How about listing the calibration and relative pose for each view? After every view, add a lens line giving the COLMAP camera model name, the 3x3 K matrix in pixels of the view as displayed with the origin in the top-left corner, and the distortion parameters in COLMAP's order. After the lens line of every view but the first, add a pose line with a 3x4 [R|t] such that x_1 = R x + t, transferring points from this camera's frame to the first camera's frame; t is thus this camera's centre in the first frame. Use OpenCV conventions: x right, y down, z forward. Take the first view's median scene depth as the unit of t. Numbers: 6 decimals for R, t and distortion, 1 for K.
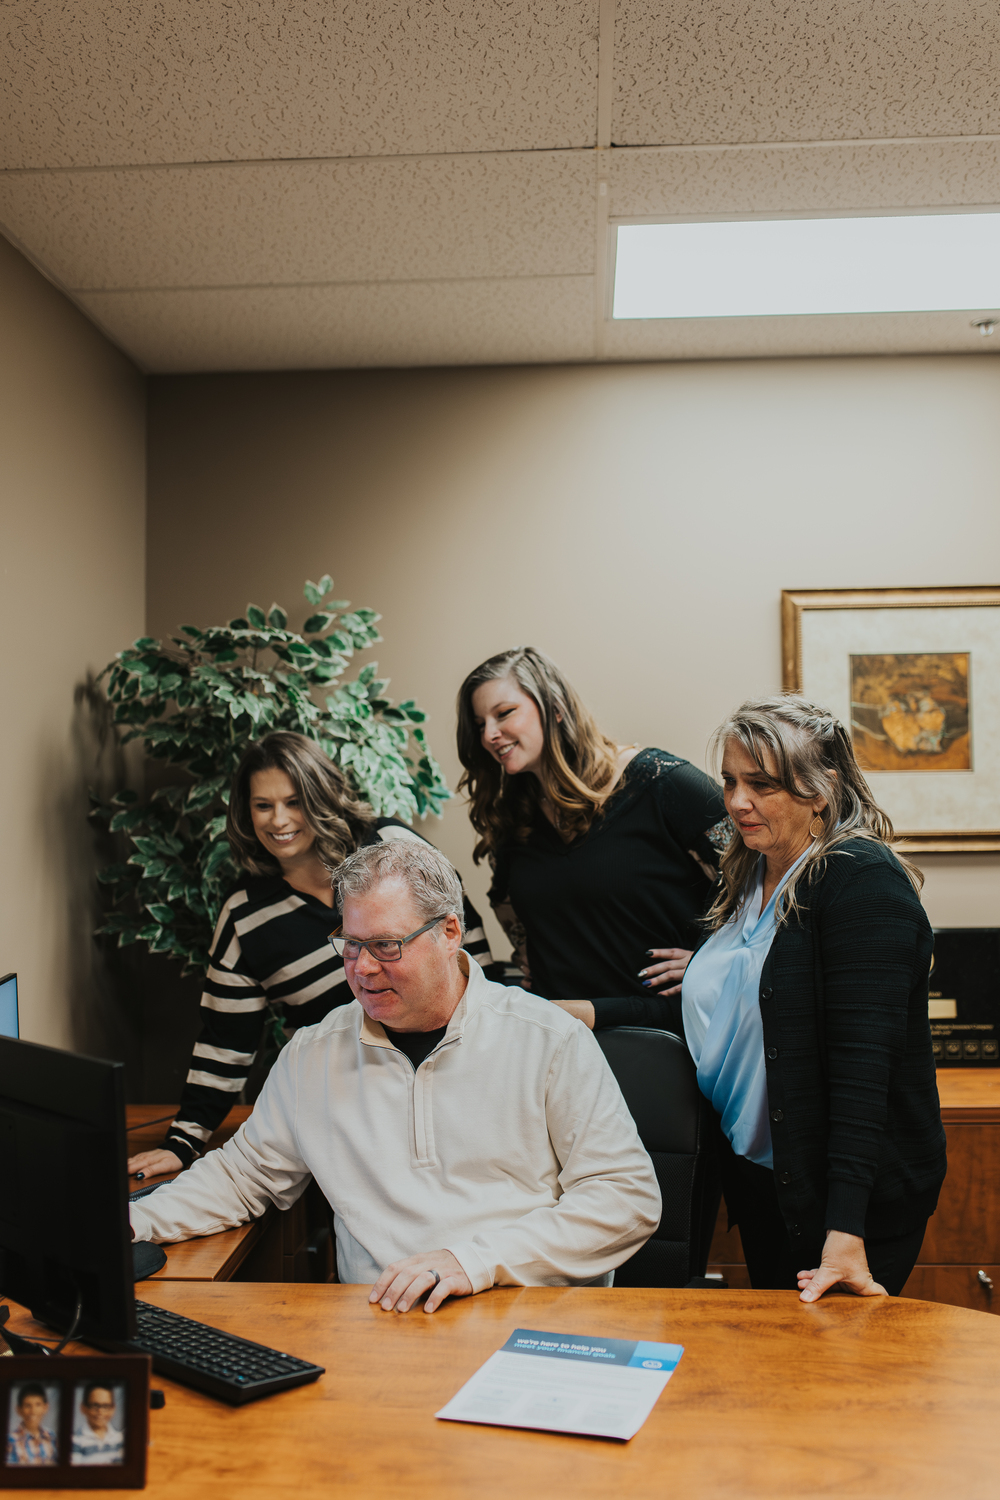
lens RADIAL K [[1399.2, 0, 500.0], [0, 1399.2, 750.0], [0, 0, 1]] dist [-0.016125, -0.010725]
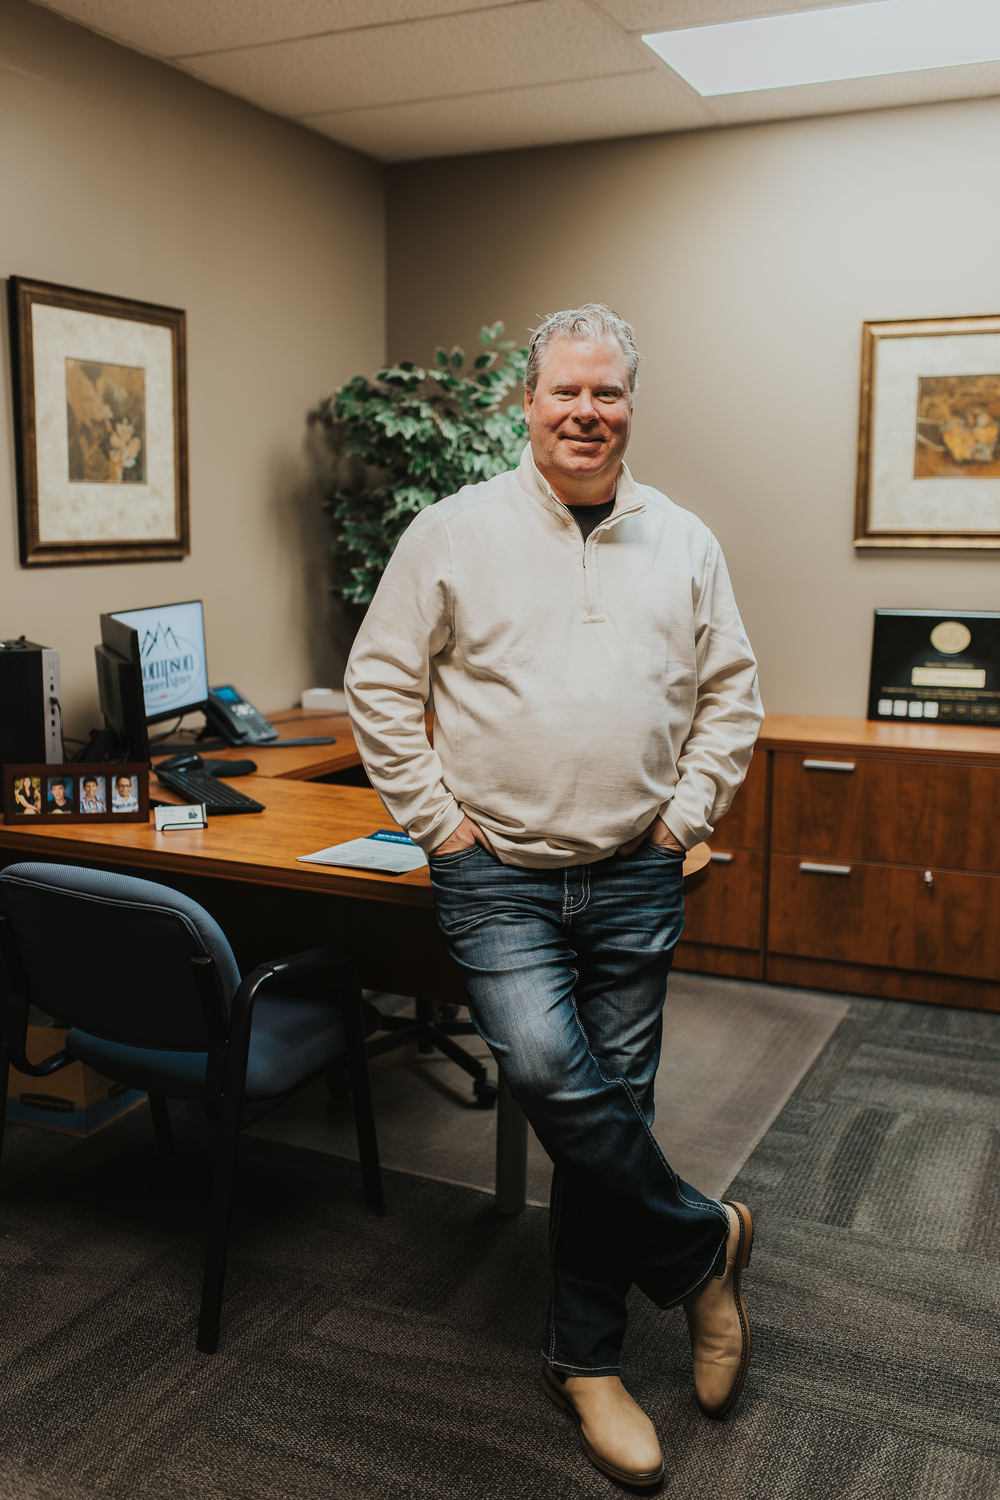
lens RADIAL K [[1399.2, 0, 500.0], [0, 1399.2, 750.0], [0, 0, 1]] dist [-0.016125, -0.010725]
pose [[0.929961, 0.075231, -0.359878, 0.376157], [0.001079, 0.978278, 0.207293, -0.004895], [0.367656, -0.193163, 0.909680, -0.259855]]
